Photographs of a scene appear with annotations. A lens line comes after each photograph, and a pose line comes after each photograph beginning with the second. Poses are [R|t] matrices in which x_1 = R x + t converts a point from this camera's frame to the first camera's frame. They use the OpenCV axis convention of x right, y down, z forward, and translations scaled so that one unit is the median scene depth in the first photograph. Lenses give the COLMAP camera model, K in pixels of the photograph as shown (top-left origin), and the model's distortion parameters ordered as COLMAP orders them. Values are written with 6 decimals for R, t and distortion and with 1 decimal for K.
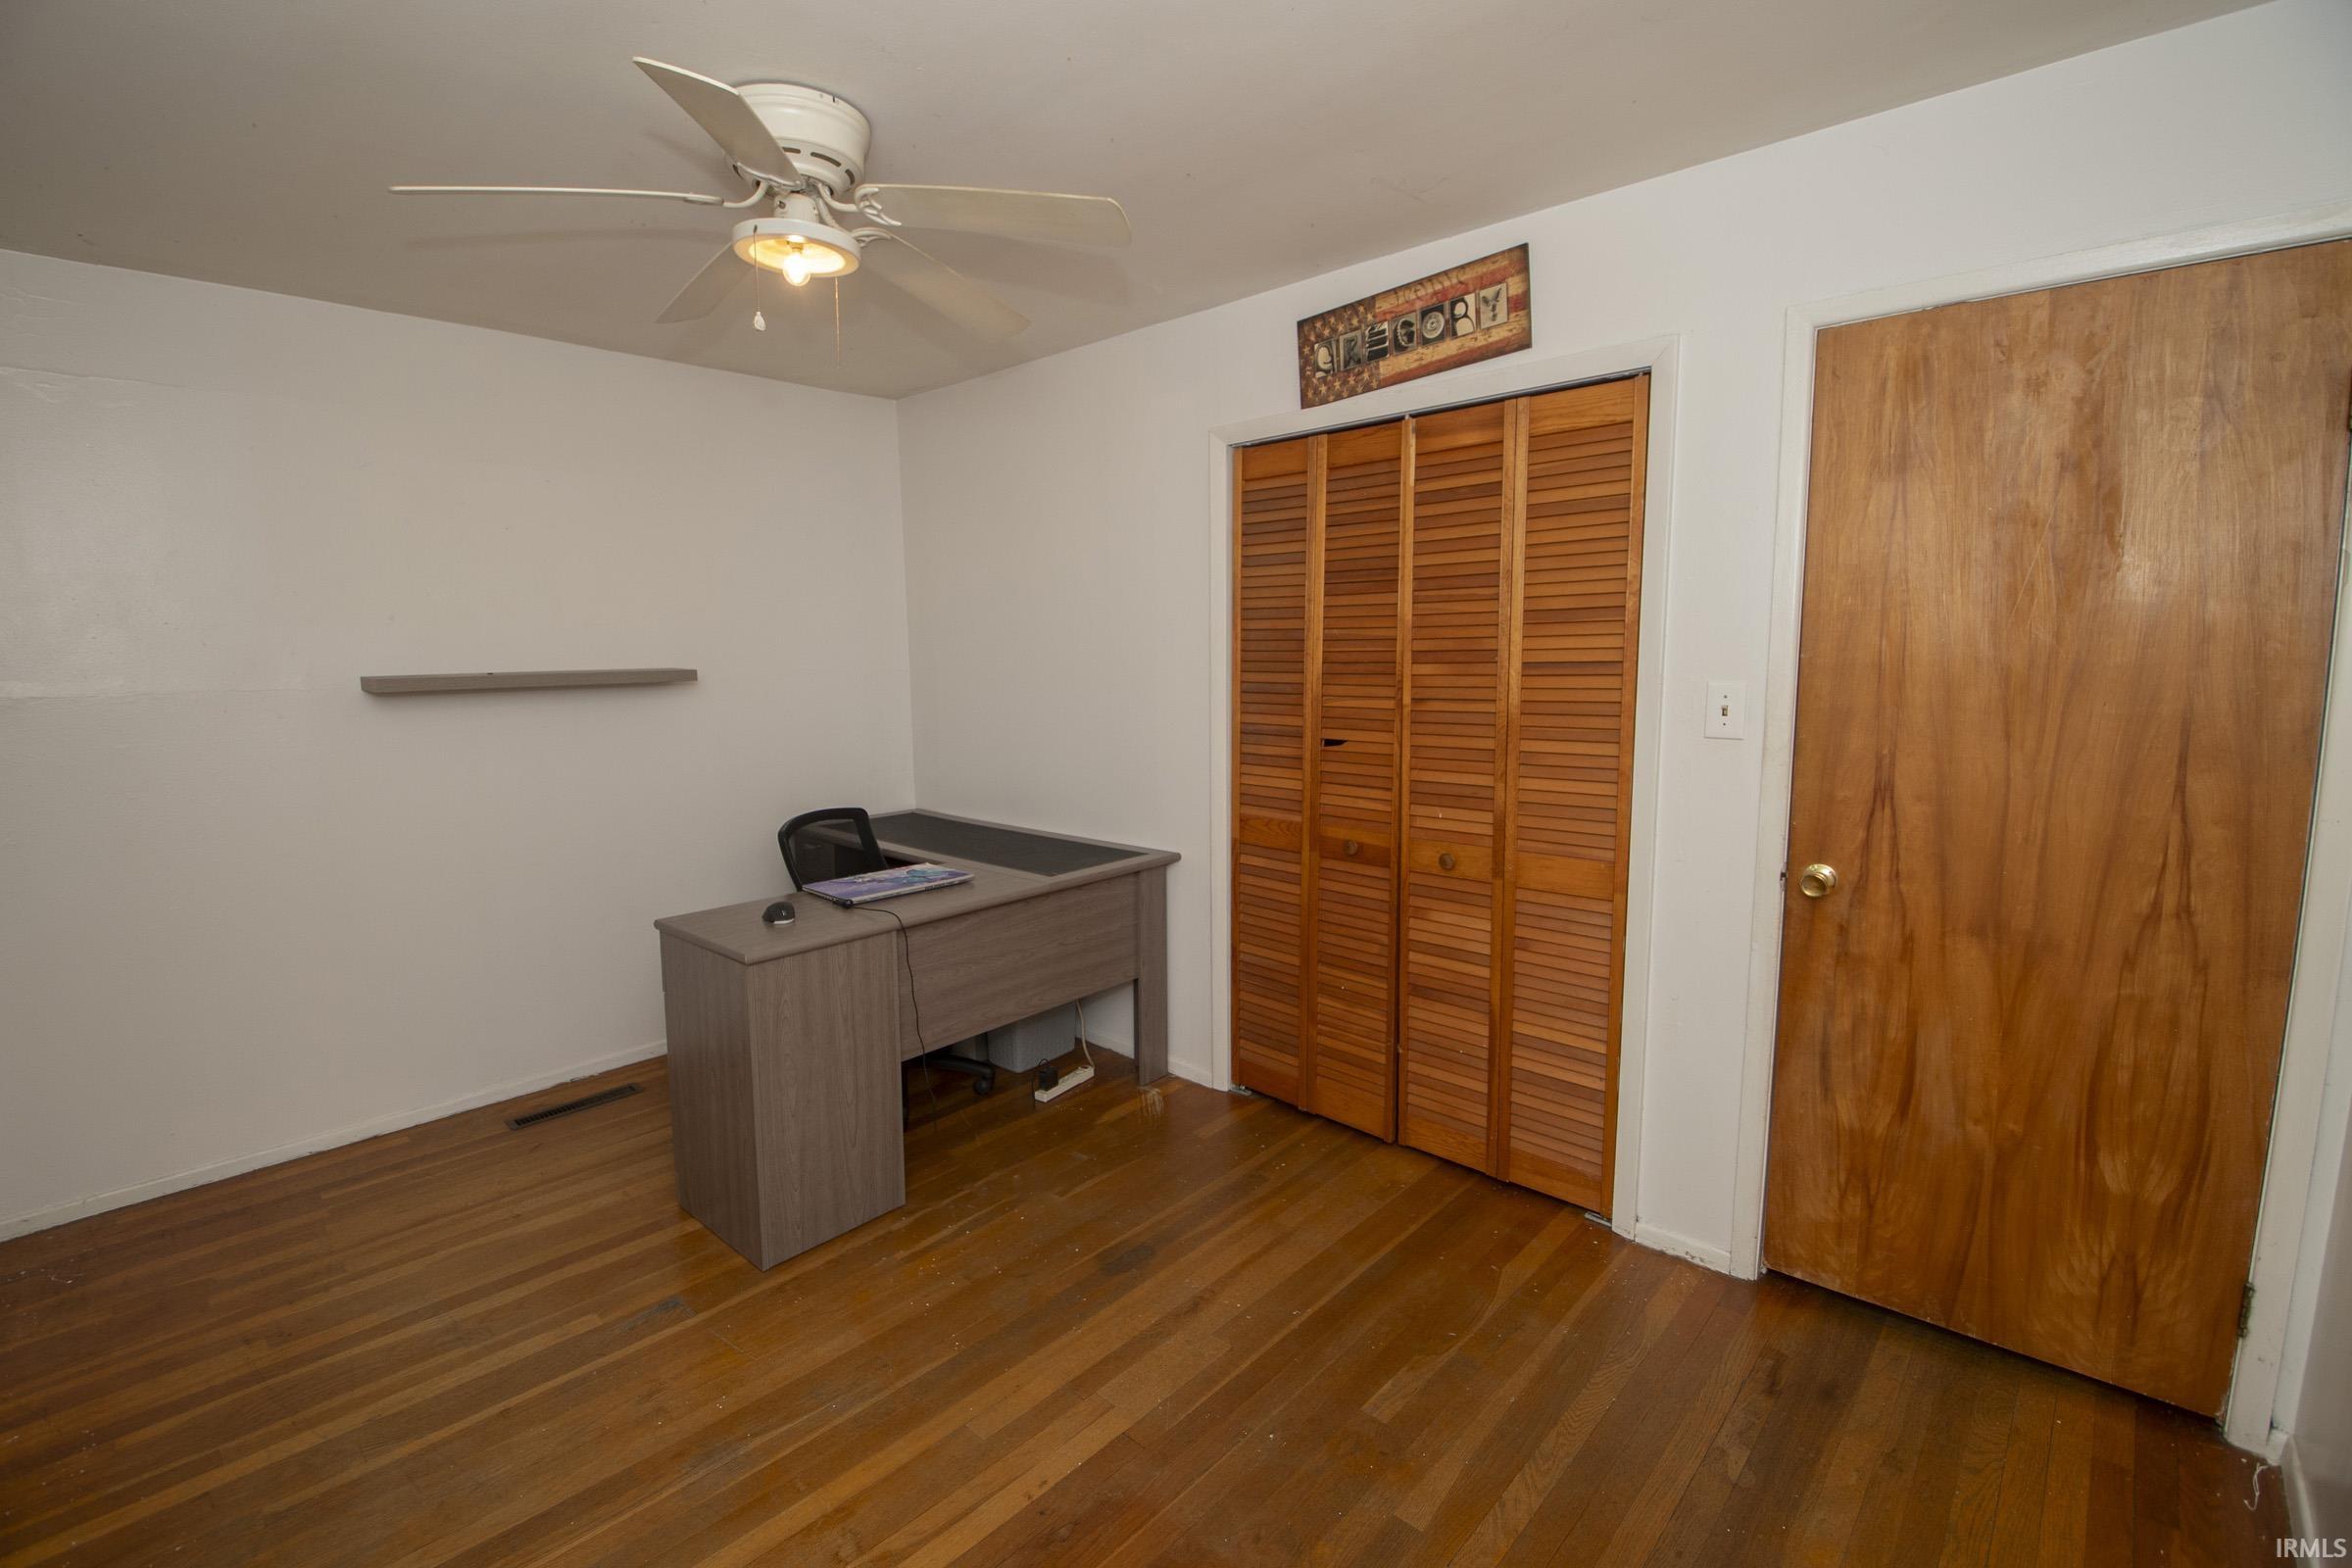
lens RADIAL K [[1038.1, 0, 1153.2], [0, 1038.1, 774.4], [0, 0, 1]] dist [0.015900, -0.021239]
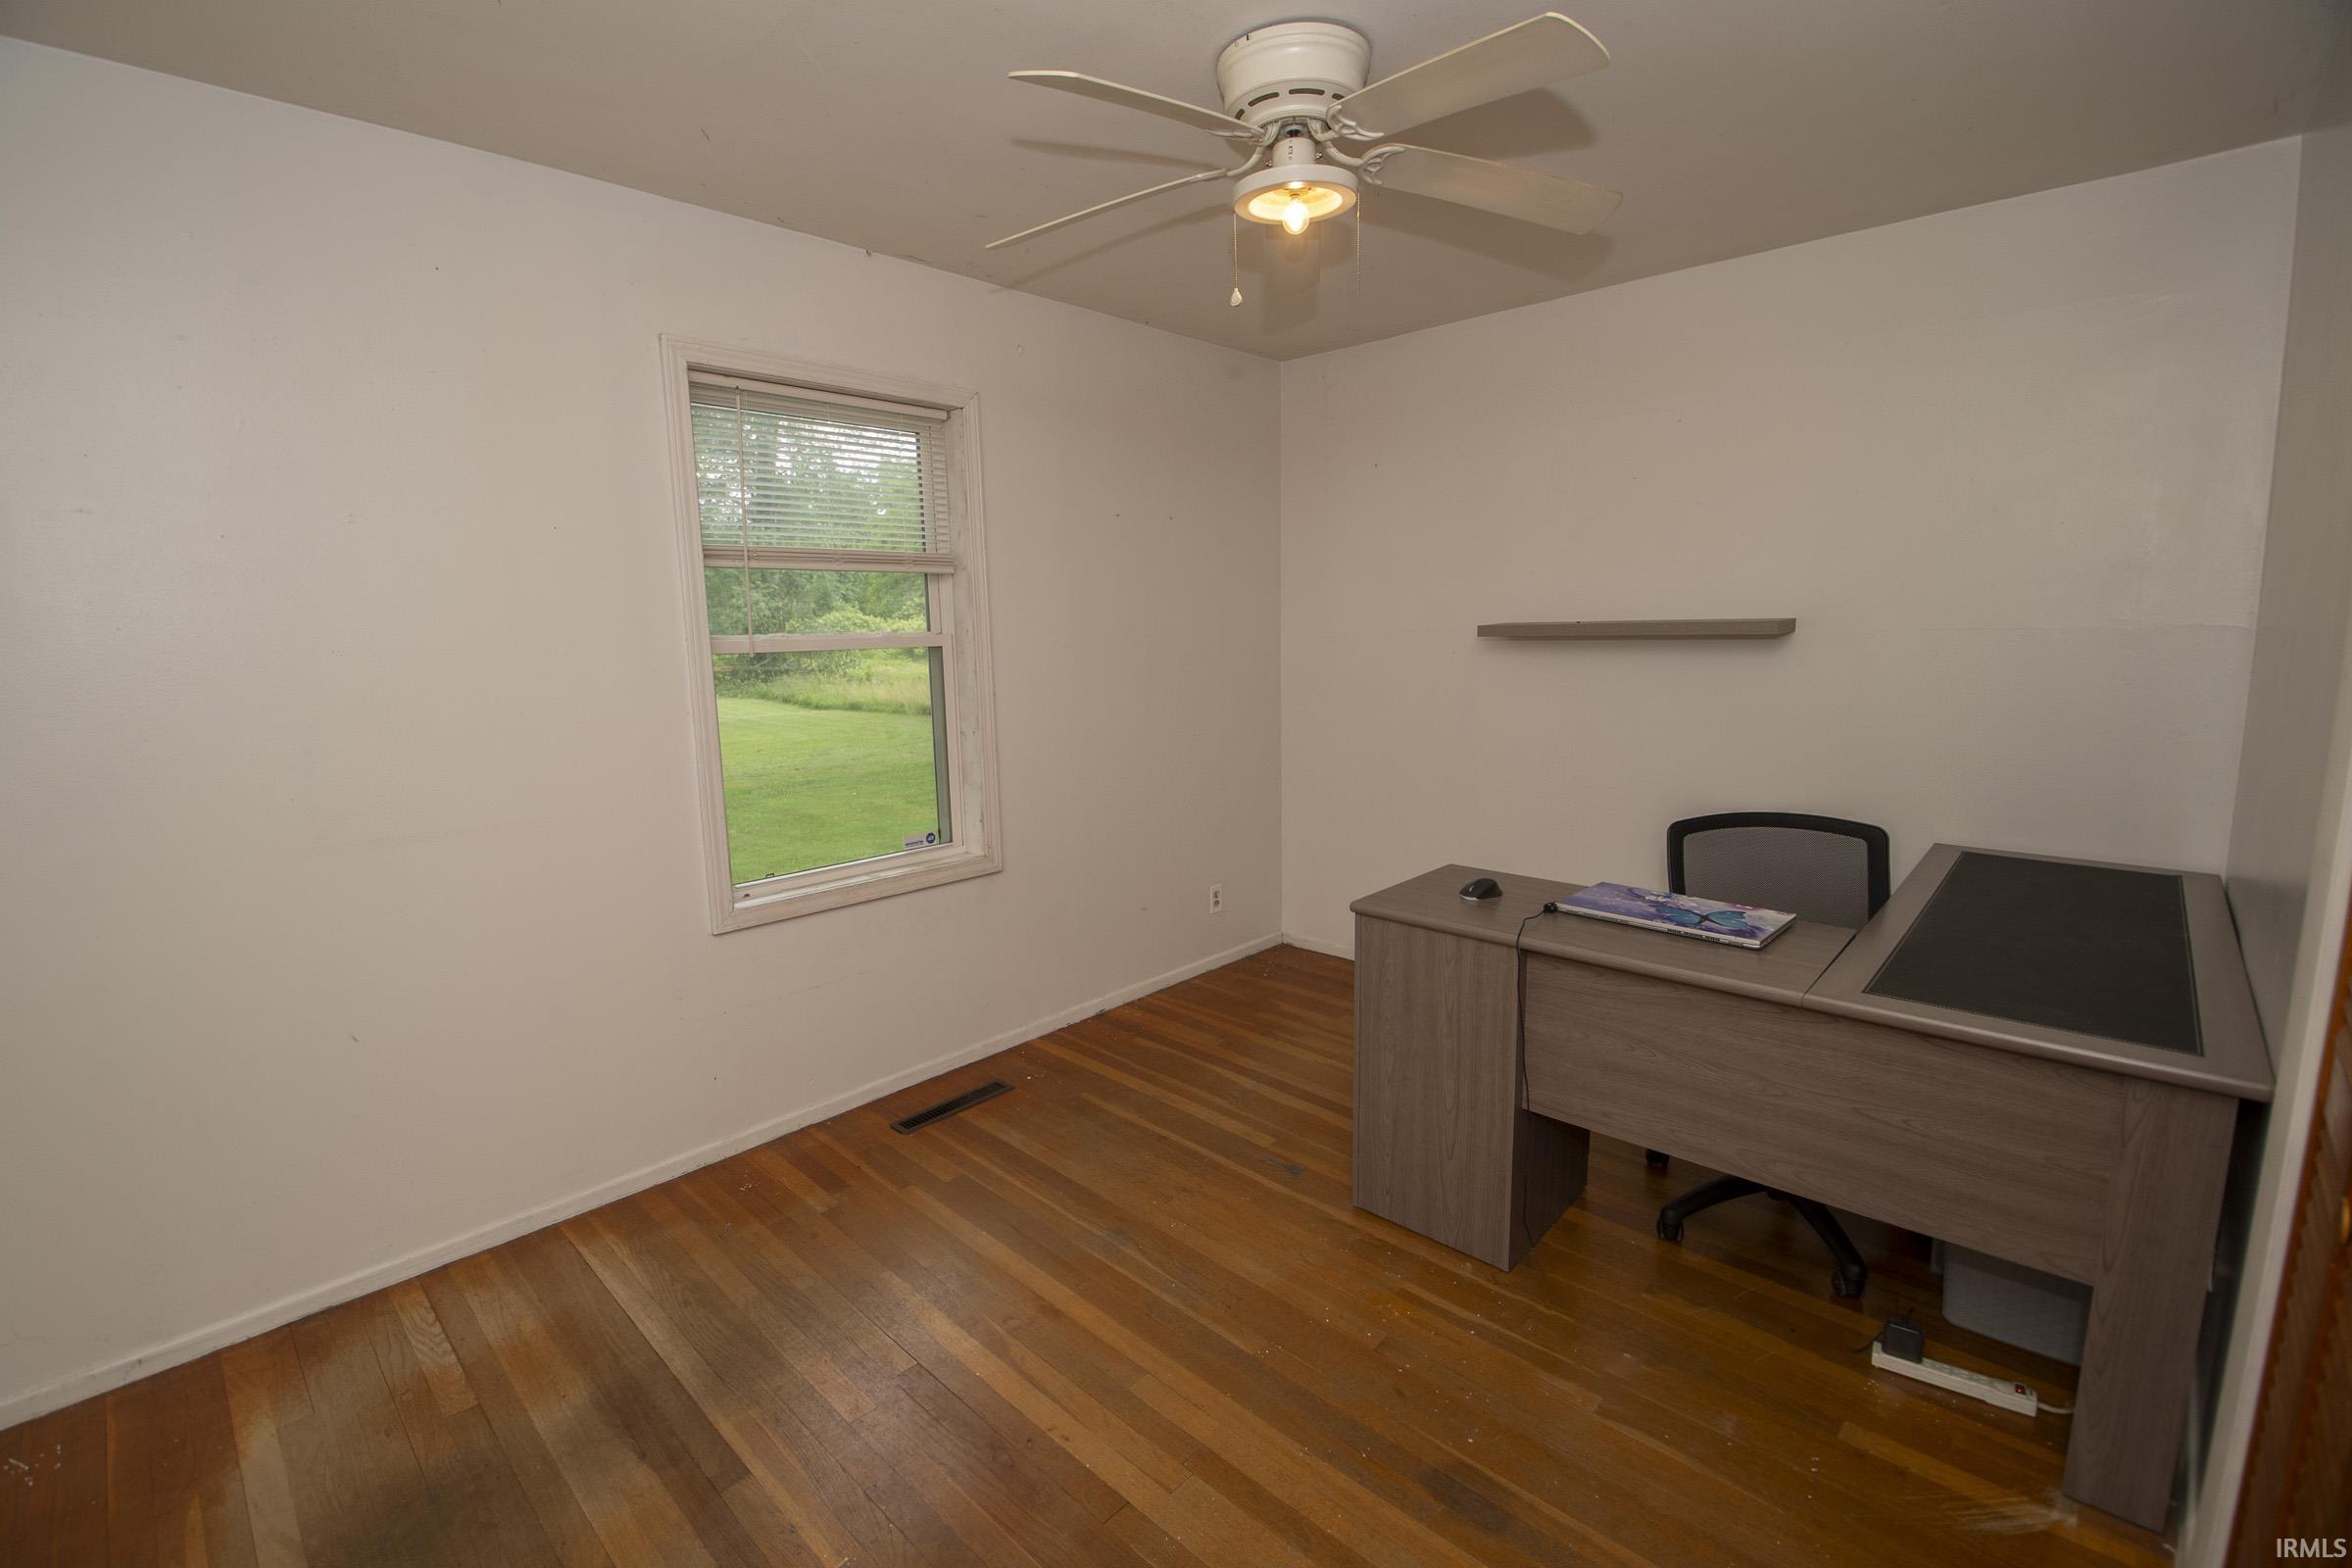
lens RADIAL K [[1038.1, 0, 1153.2], [0, 1038.1, 774.4], [0, 0, 1]] dist [0.015900, -0.021239]
pose [[-0.013591, 0.164579, -0.986270, 0.611427], [-0.103486, 0.980833, 0.165098, -0.101410], [0.994538, 0.104309, 0.003701, 0.786429]]
